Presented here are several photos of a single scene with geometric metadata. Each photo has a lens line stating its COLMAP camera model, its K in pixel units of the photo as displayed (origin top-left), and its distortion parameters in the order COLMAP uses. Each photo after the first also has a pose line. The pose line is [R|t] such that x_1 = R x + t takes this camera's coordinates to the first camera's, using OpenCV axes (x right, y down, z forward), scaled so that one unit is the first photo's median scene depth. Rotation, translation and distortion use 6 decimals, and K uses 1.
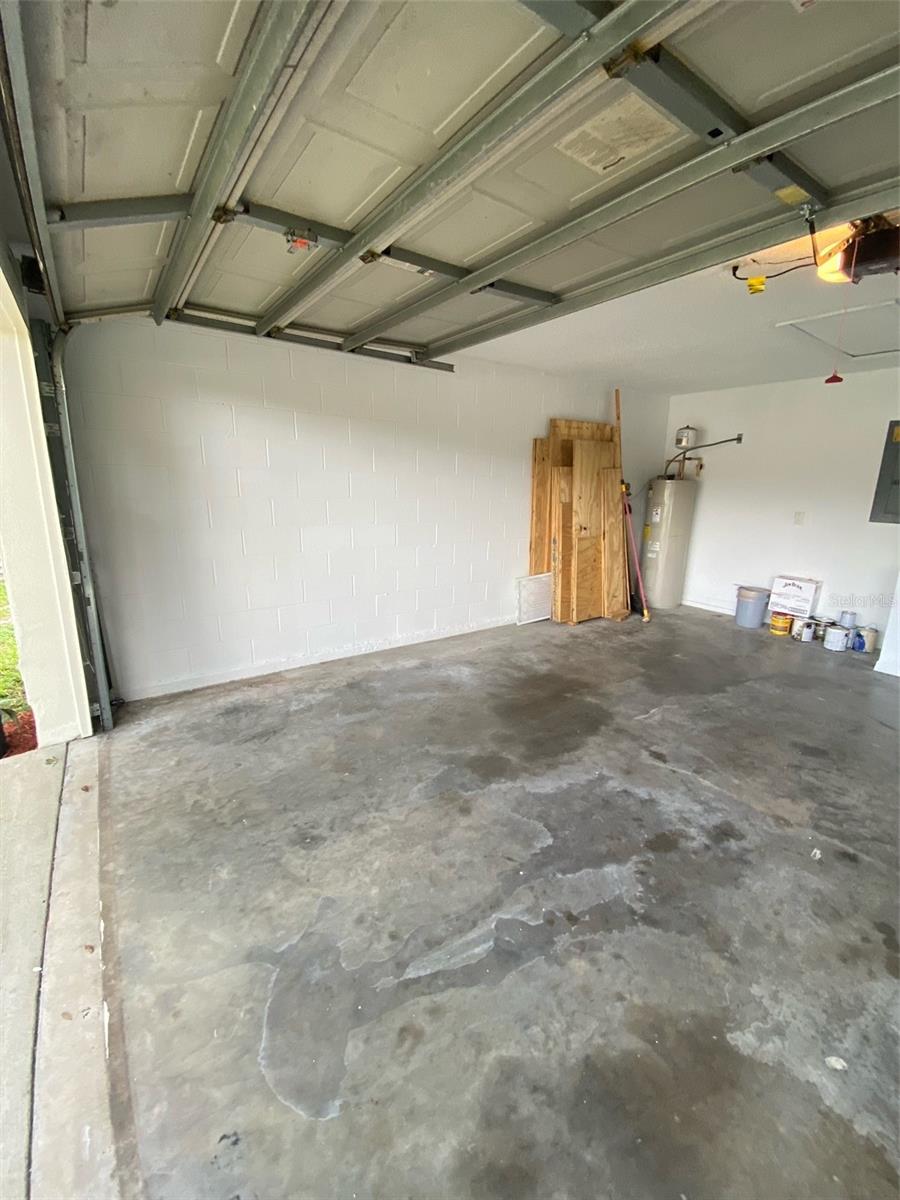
lens RADIAL K [[481.3, 0, 450.0], [0, 481.3, 600.0], [0, 0, 1]] dist [0.001401, -0.009760]
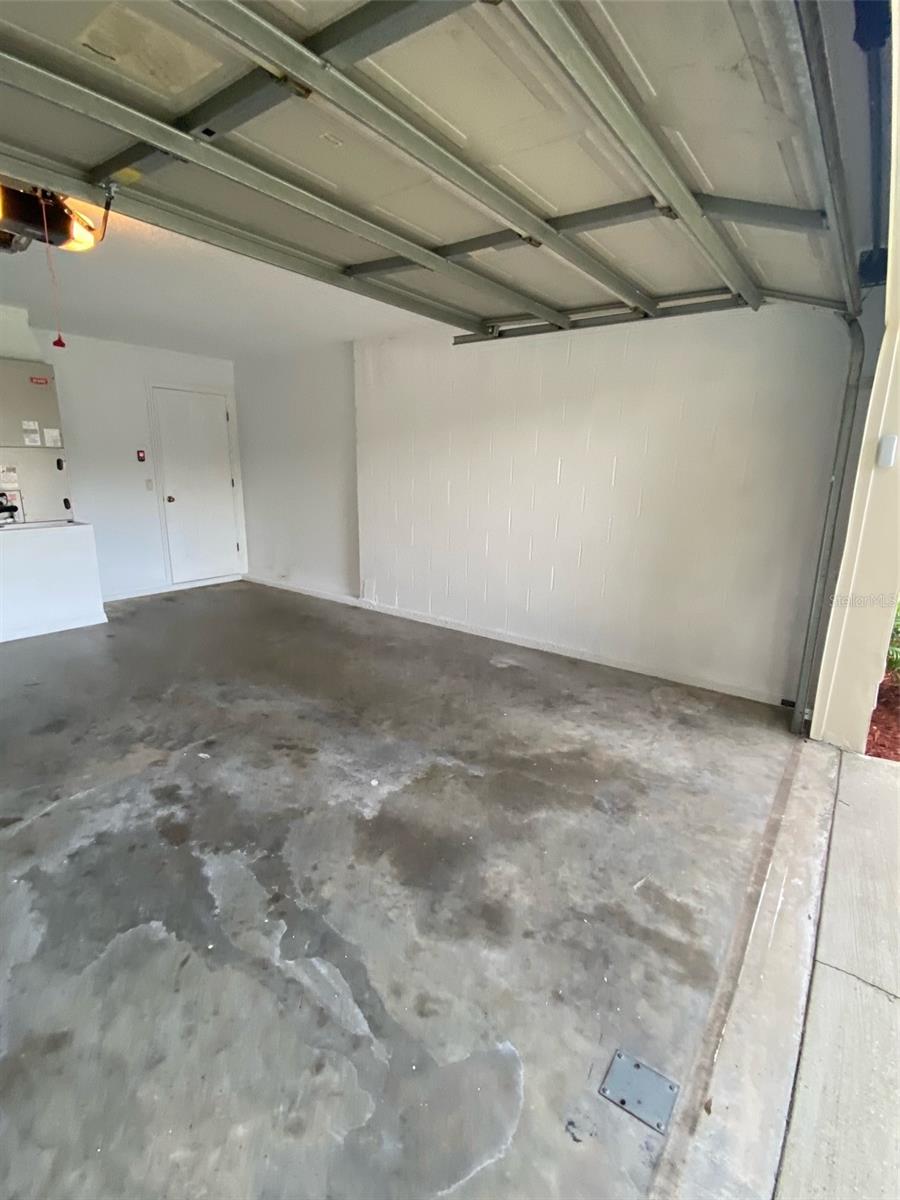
lens RADIAL K [[560.4, 0, 450.0], [0, 560.4, 600.0], [0, 0, 1]] dist [0.001882, -0.011878]
pose [[-0.309953, -0.252998, 0.916472, -0.762777], [0.205246, 0.923410, 0.324328, -0.201998], [-0.928334, 0.288628, -0.234287, 0.774283]]
